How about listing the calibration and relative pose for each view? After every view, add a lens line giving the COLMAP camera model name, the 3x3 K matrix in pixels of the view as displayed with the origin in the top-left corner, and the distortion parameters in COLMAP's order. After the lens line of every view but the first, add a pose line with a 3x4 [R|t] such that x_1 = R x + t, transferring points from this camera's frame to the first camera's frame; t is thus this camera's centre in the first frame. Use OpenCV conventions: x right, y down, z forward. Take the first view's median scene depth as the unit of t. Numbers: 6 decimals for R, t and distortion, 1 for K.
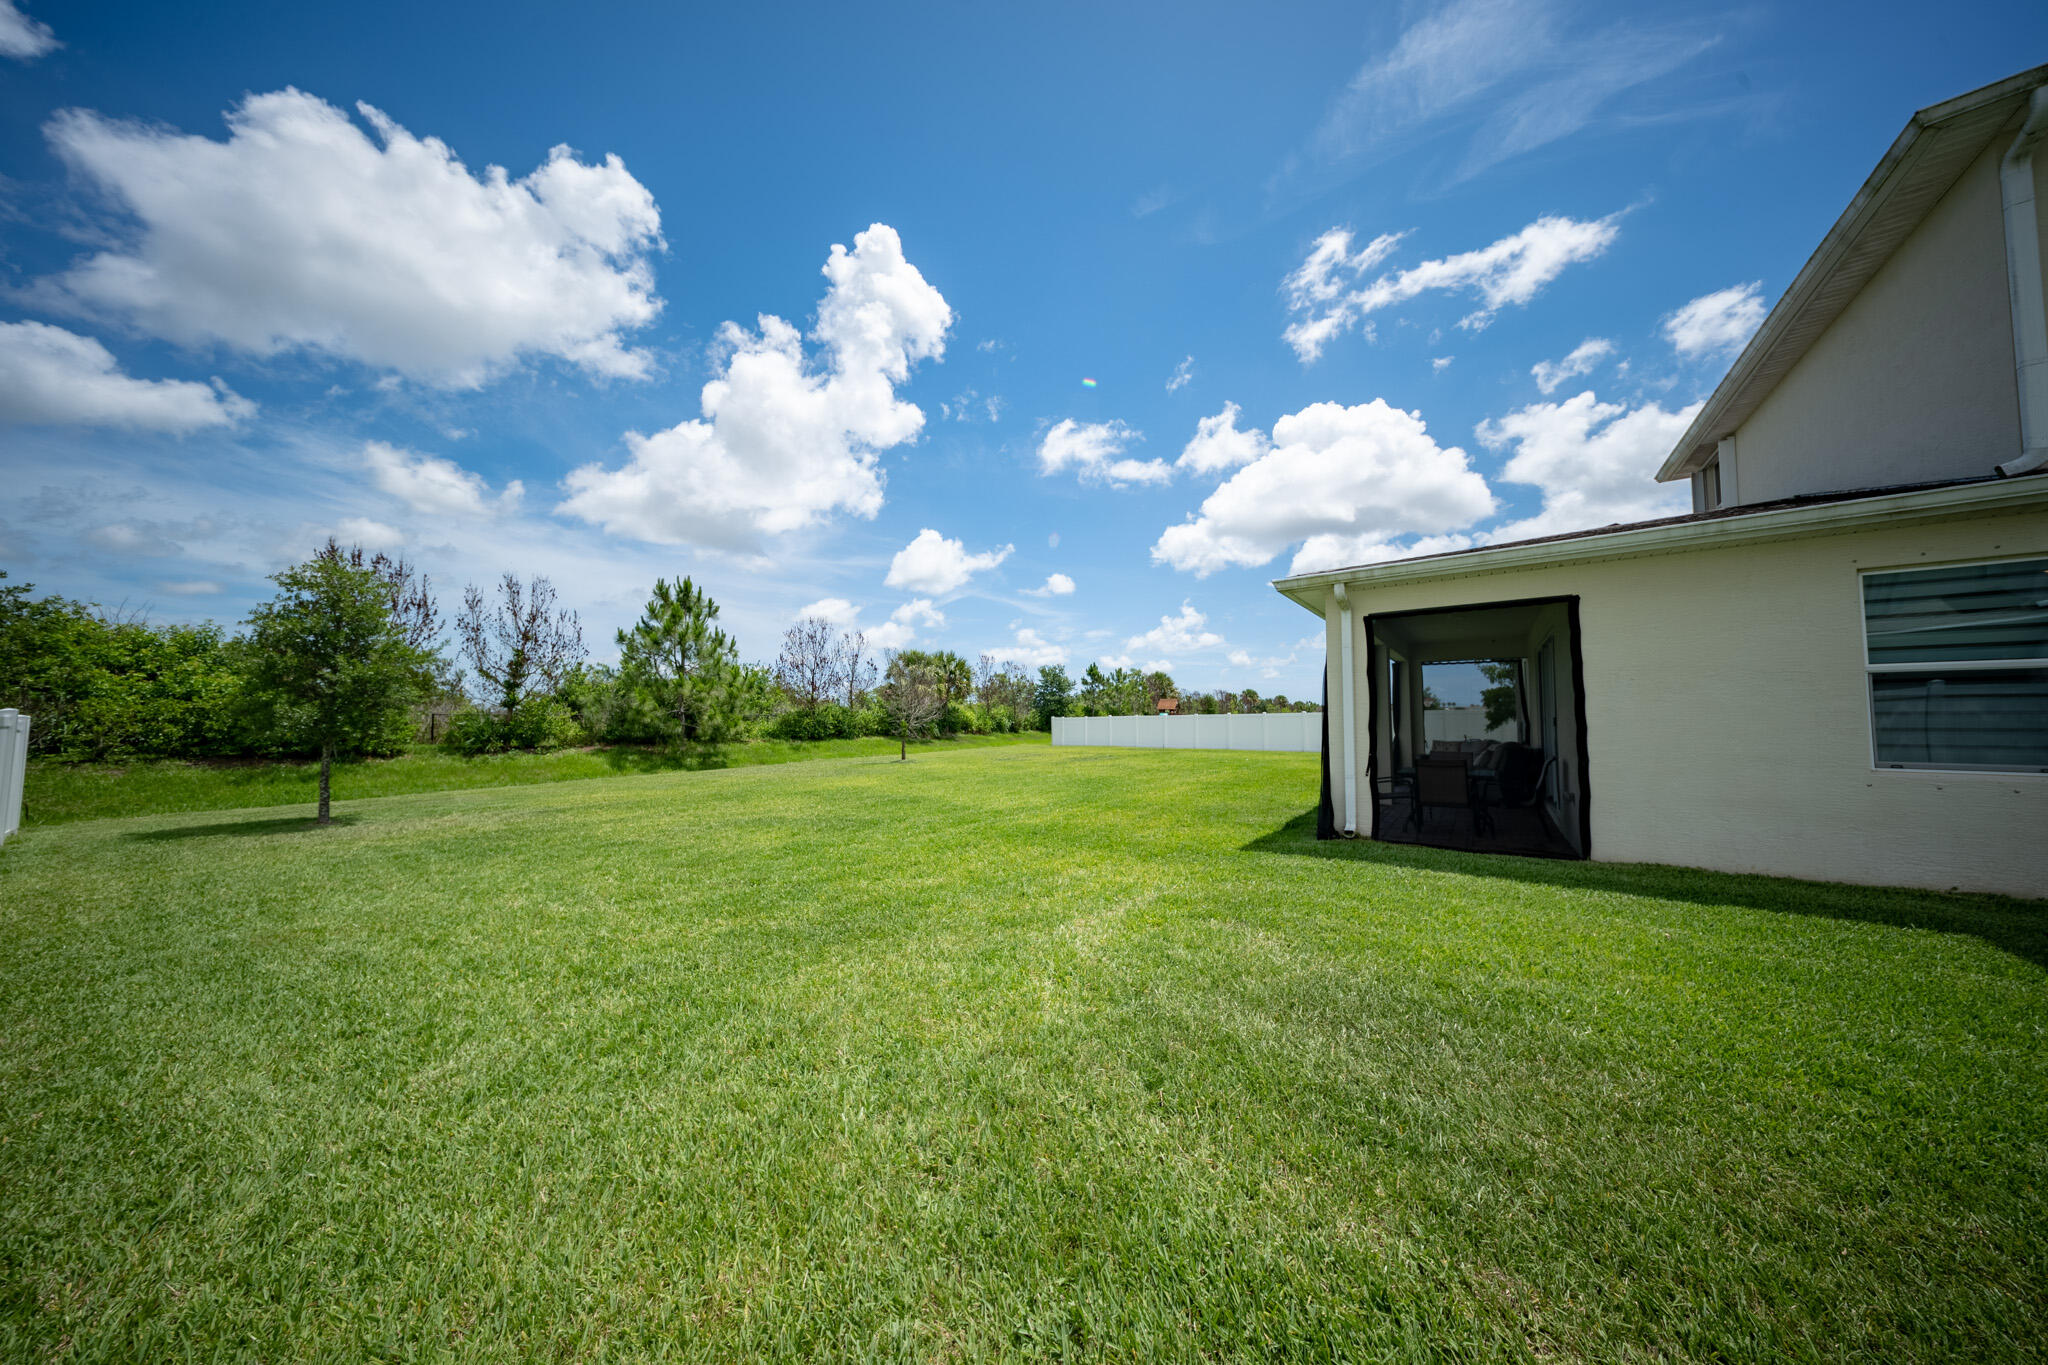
lens RADIAL K [[601.4, 0, 1020.8], [0, 601.4, 679.8], [0, 0, 1]] dist [-0.000509, -0.000045]
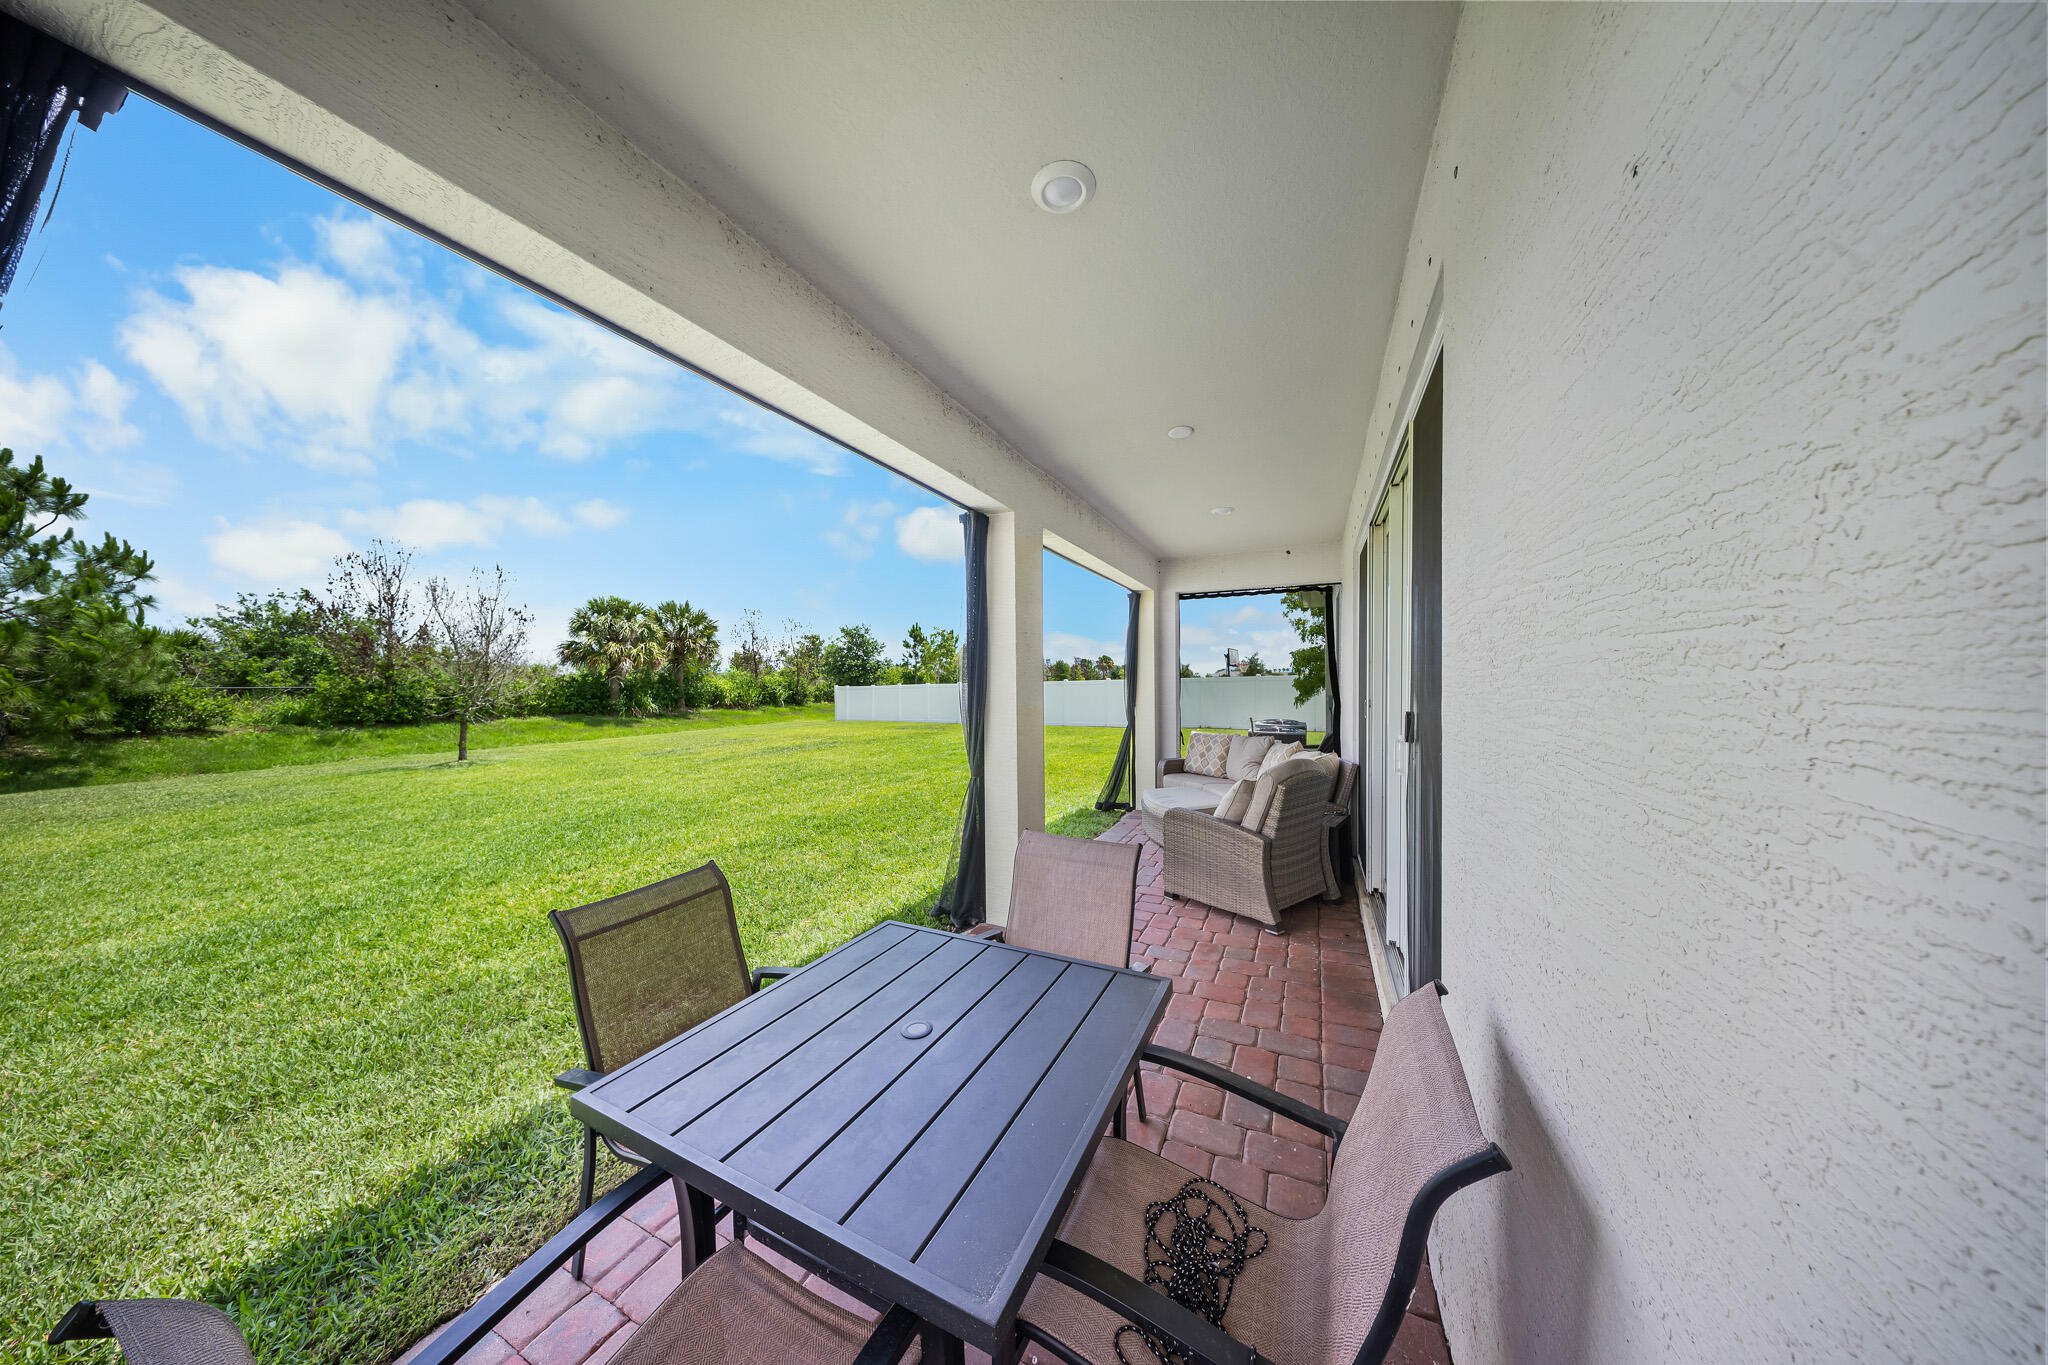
lens RADIAL K [[601.4, 0, 1020.8], [0, 601.4, 679.8], [0, 0, 1]] dist [-0.000509, -0.000045]
pose [[0.978484, -0.004169, 0.206282, 0.145964], [-0.007517, 0.998412, 0.055833, 0.007009], [-0.206188, -0.056183, 0.976898, 0.172036]]
